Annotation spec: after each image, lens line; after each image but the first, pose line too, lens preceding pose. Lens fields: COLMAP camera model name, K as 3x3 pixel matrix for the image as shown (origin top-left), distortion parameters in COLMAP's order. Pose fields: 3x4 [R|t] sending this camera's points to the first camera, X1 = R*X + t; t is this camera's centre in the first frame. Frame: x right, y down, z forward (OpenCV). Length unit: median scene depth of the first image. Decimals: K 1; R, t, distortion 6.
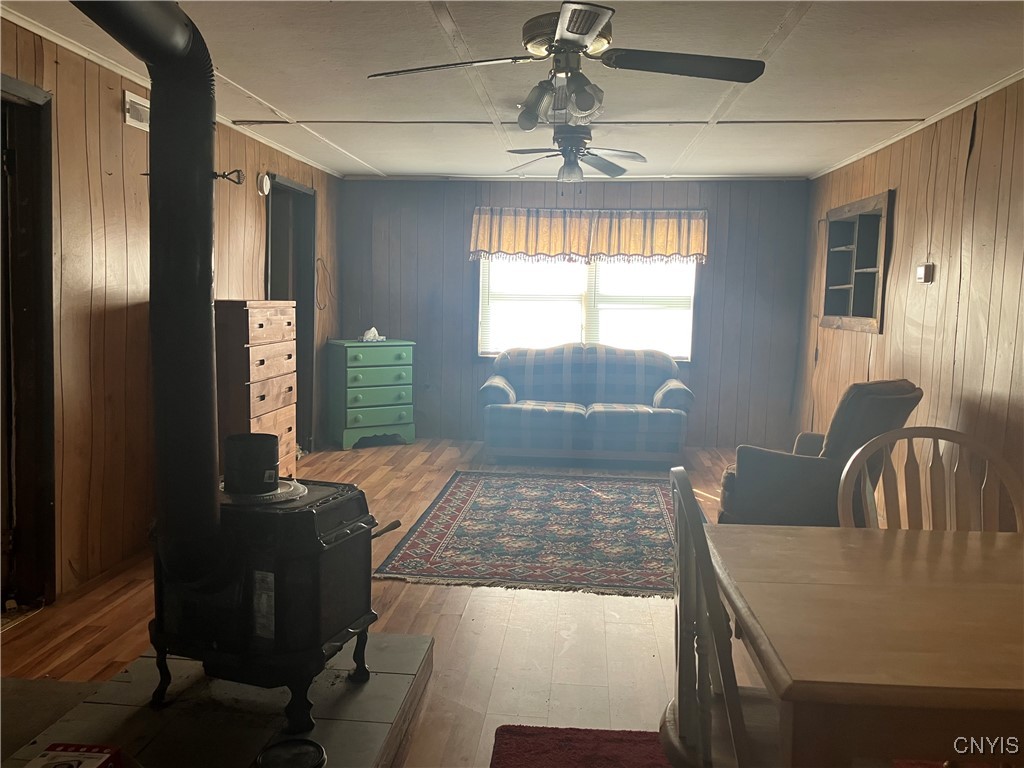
lens RADIAL K [[848.3, 0, 505.3], [0, 848.3, 377.2], [0, 0, 1]] dist [0.059049, -0.028562]
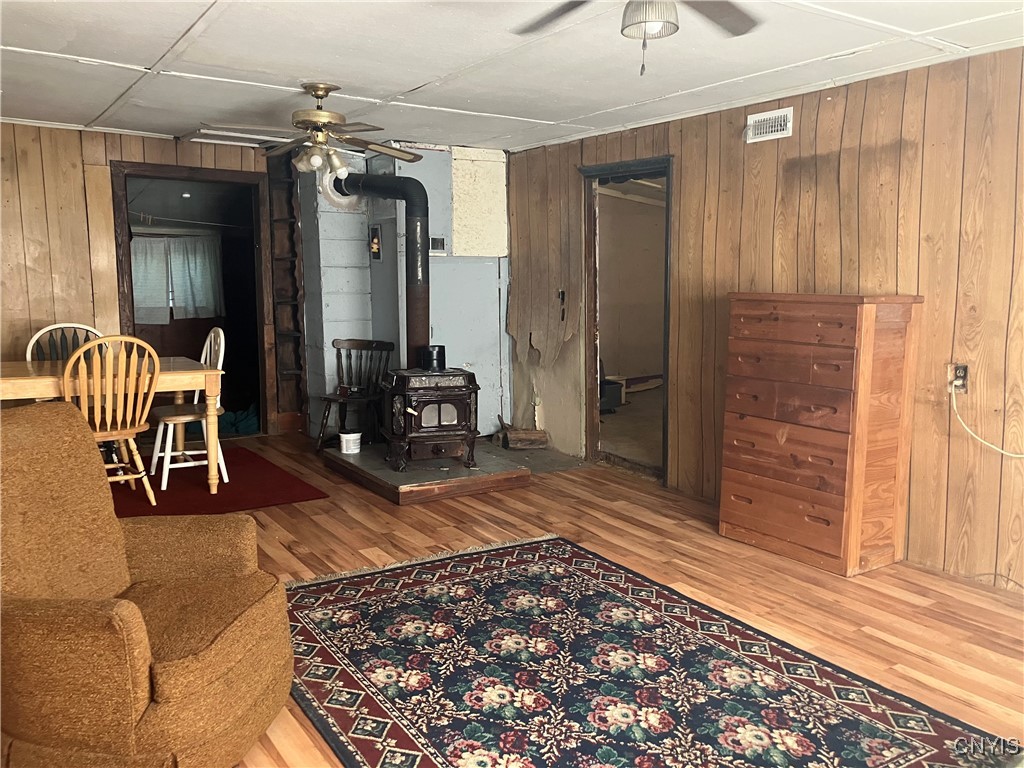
lens RADIAL K [[848.3, 0, 506.3], [0, 848.3, 386.6], [0, 0, 1]] dist [0.059049, -0.028562]
pose [[-0.789356, 0.052565, -0.611681, 0.533524], [-0.079832, 0.979080, 0.187159, -0.151001], [0.608723, 0.196566, -0.768647, 1.672119]]
